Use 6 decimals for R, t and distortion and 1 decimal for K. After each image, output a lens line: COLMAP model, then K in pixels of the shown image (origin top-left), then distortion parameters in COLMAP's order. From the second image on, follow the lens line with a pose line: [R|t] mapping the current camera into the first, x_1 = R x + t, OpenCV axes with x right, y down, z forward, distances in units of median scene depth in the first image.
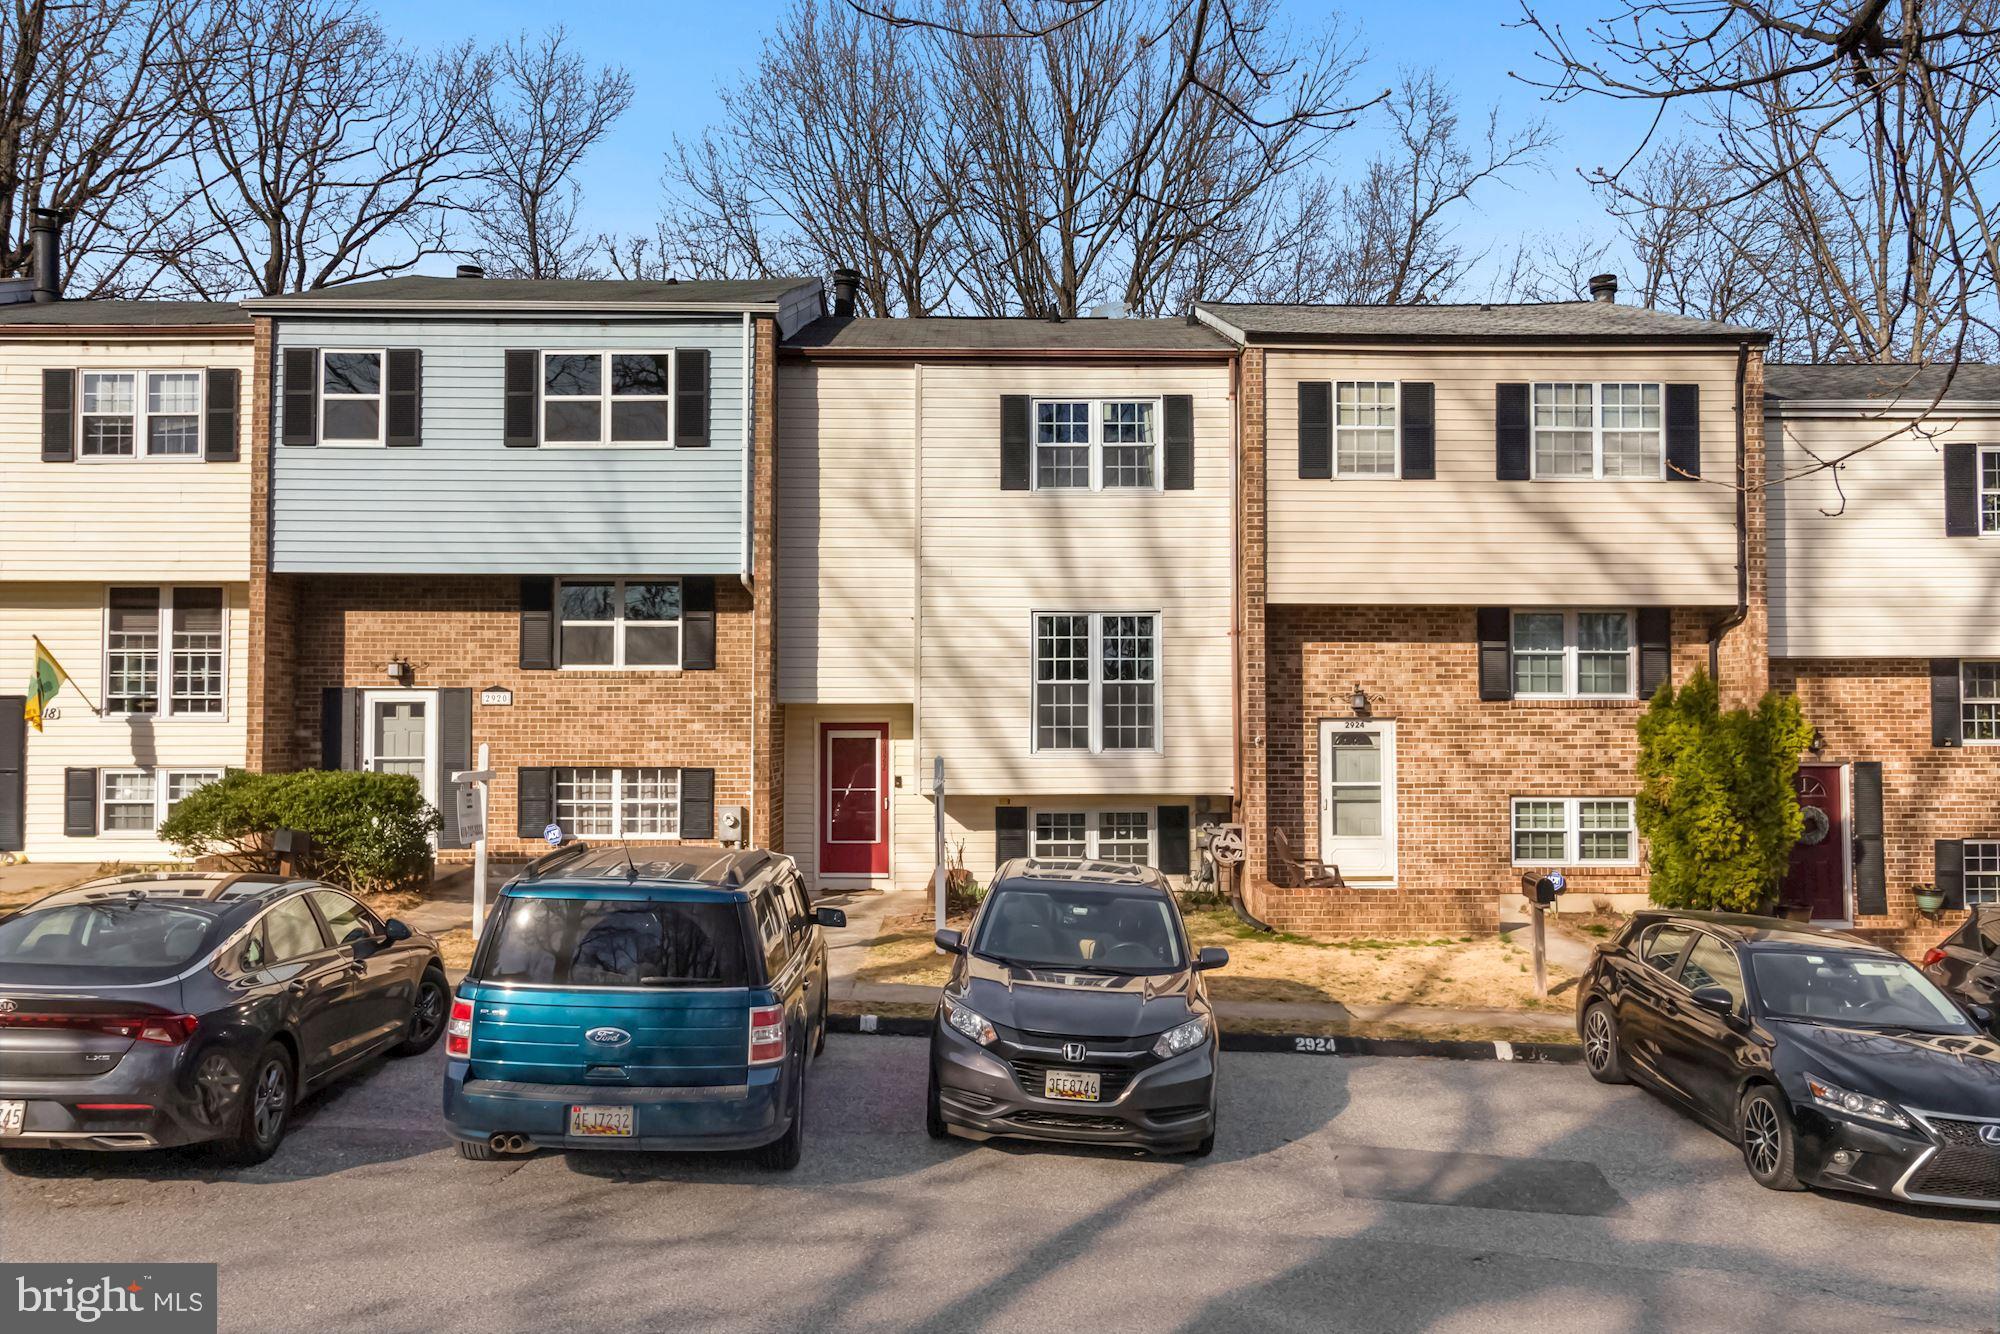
lens RADIAL K [[1623.5, 0, 988.1], [0, 1623.5, 675.0], [0, 0, 1]] dist [-0.001972, 0.004332]
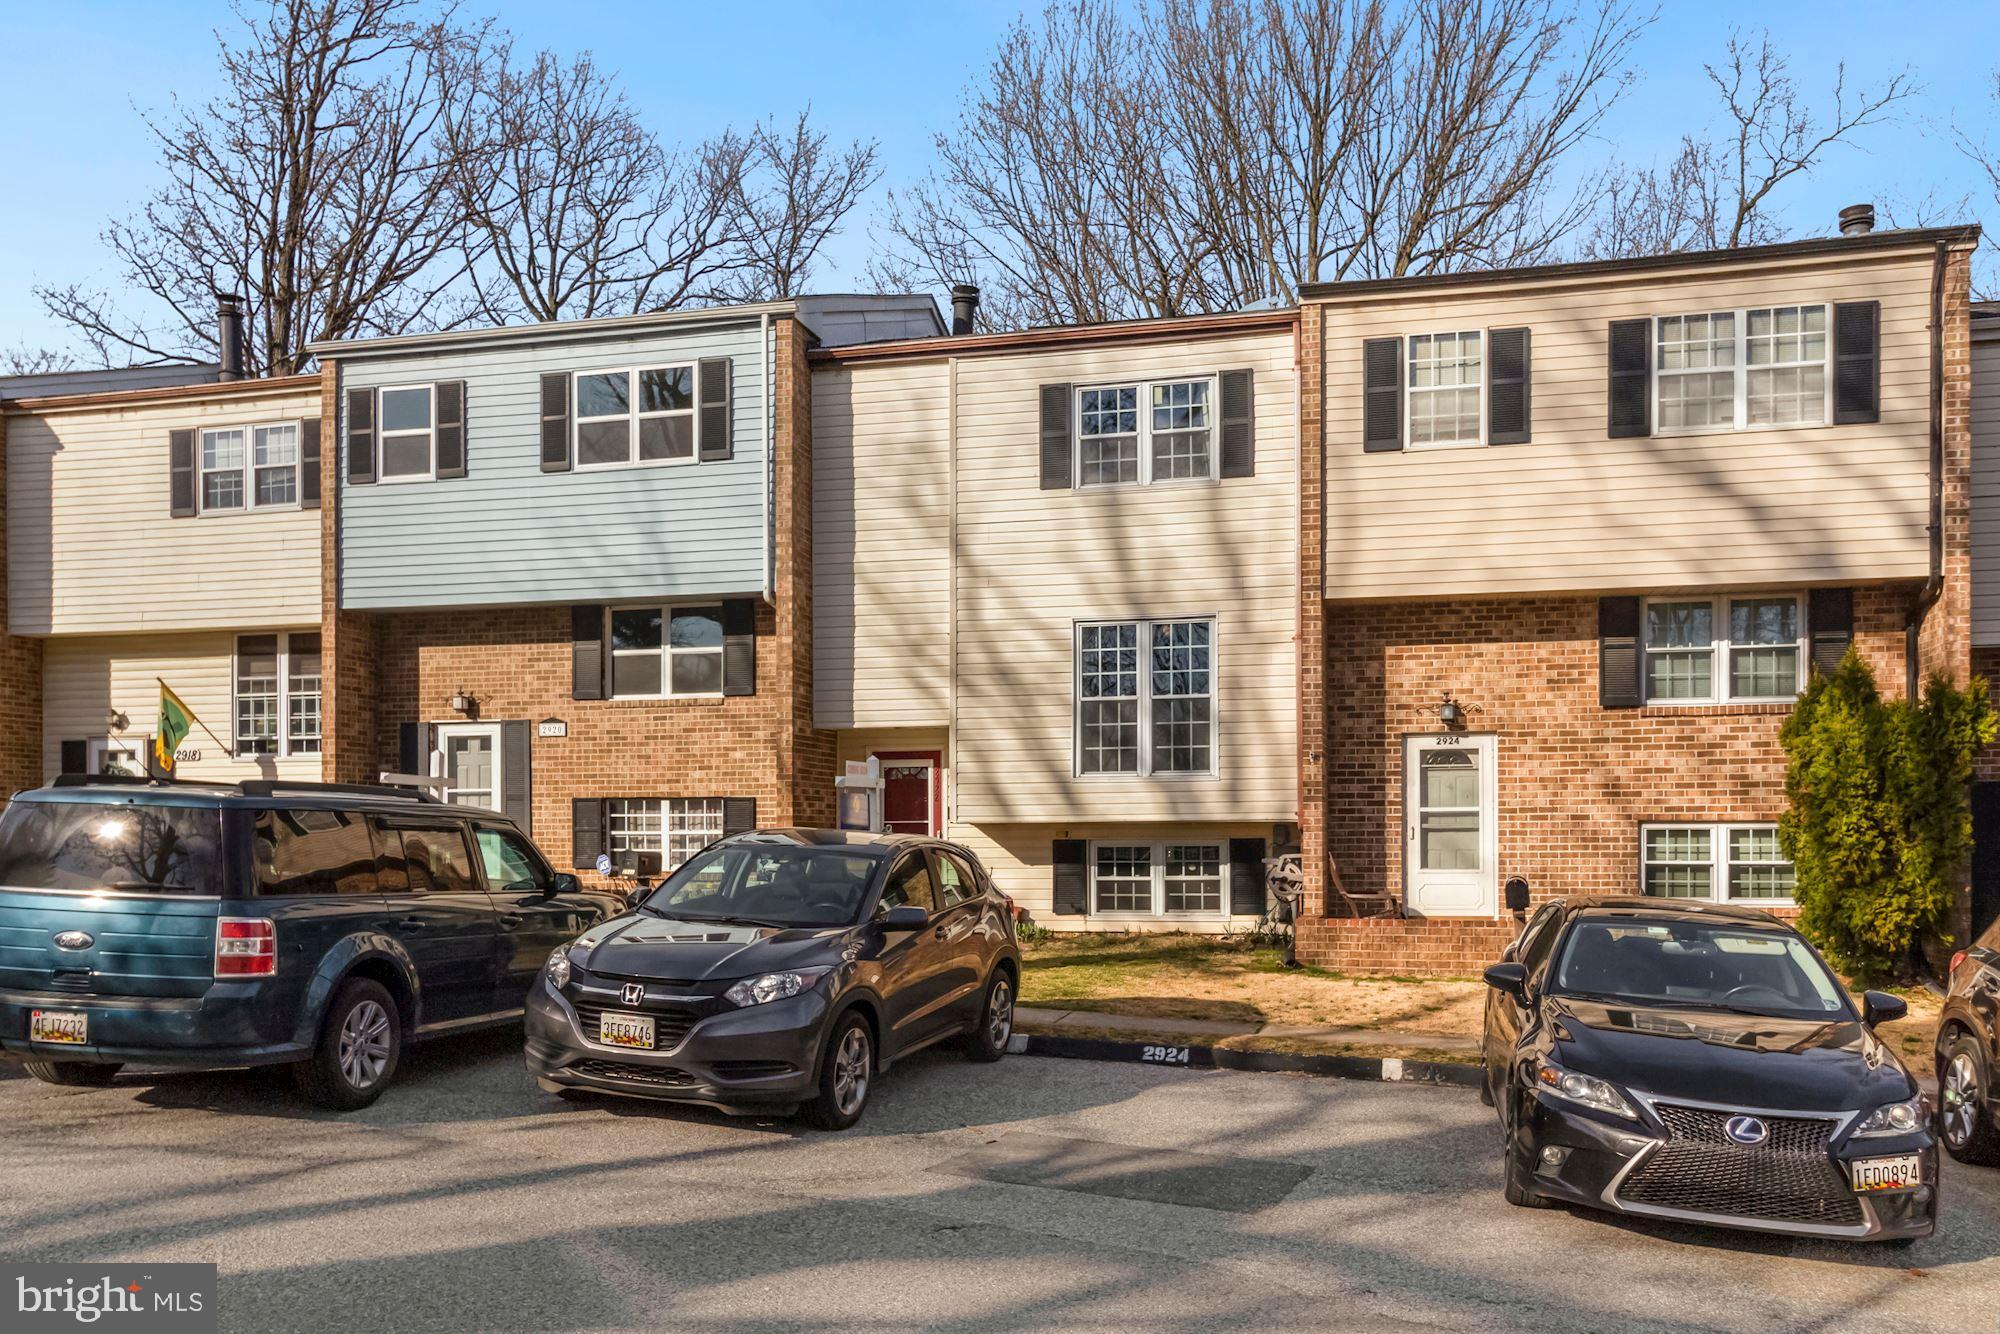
lens RADIAL K [[1653.4, 0, 966.7], [0, 1653.4, 854.1], [0, 0, 1]] dist [-0.002915, 0.004830]
pose [[0.962991, -0.000415, -0.269533, 0.218710], [0.010009, 0.999364, 0.034220, 0.058873], [0.269348, -0.035652, 0.962383, 0.085354]]
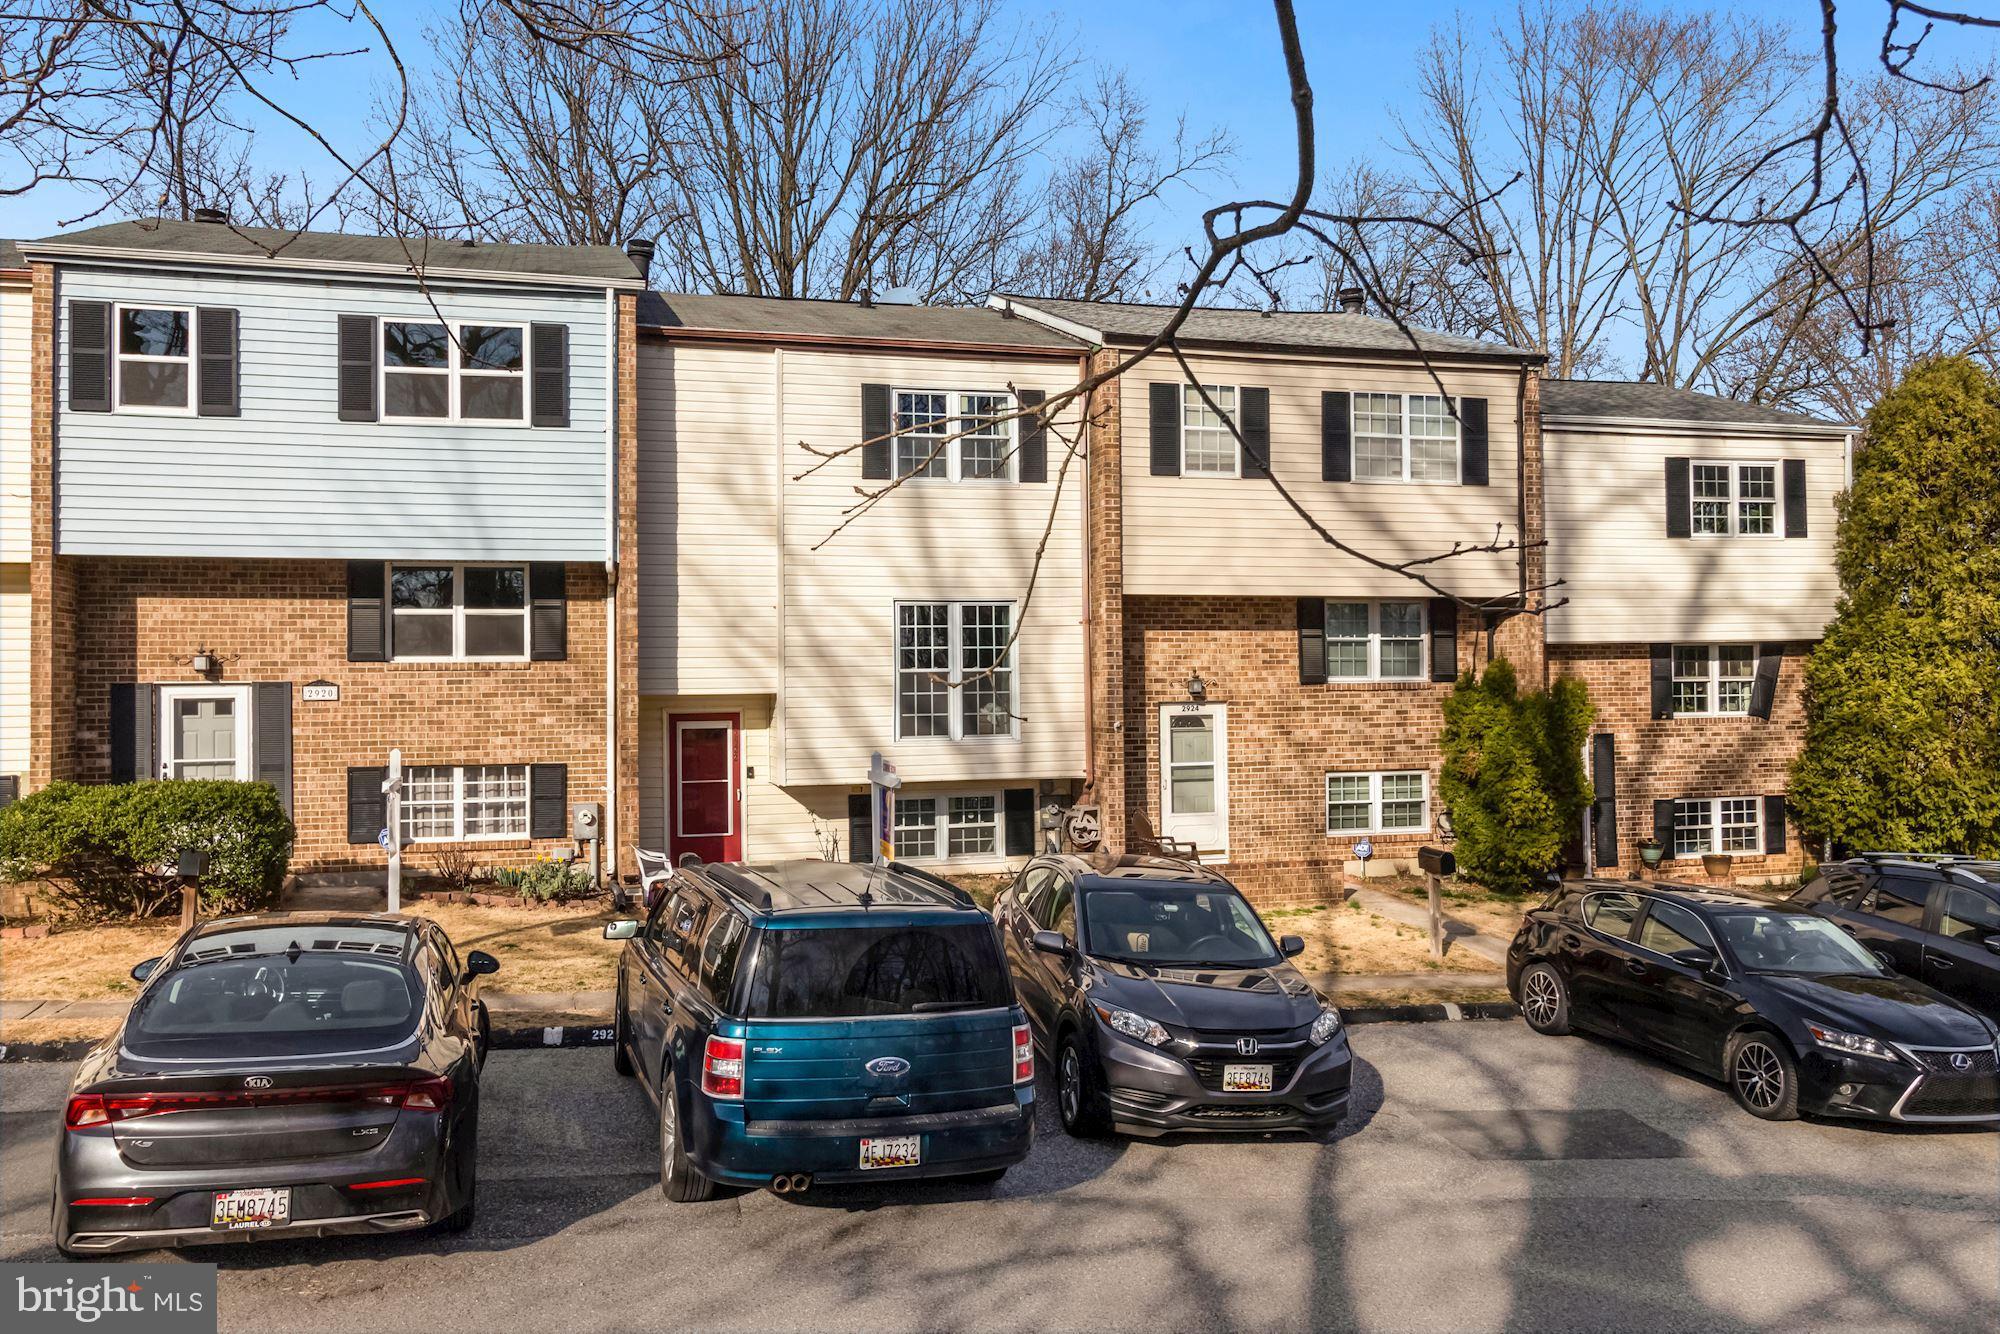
lens RADIAL K [[1617.8, 0, 1000.0], [0, 1617.8, 667.0], [0, 0, 1]] dist [-0.000939, 0.003149]
pose [[0.964367, -0.007884, 0.264452, -0.174842], [0.003483, 0.999848, 0.017108, -0.014888], [-0.264547, -0.015577, 0.964247, 0.015689]]
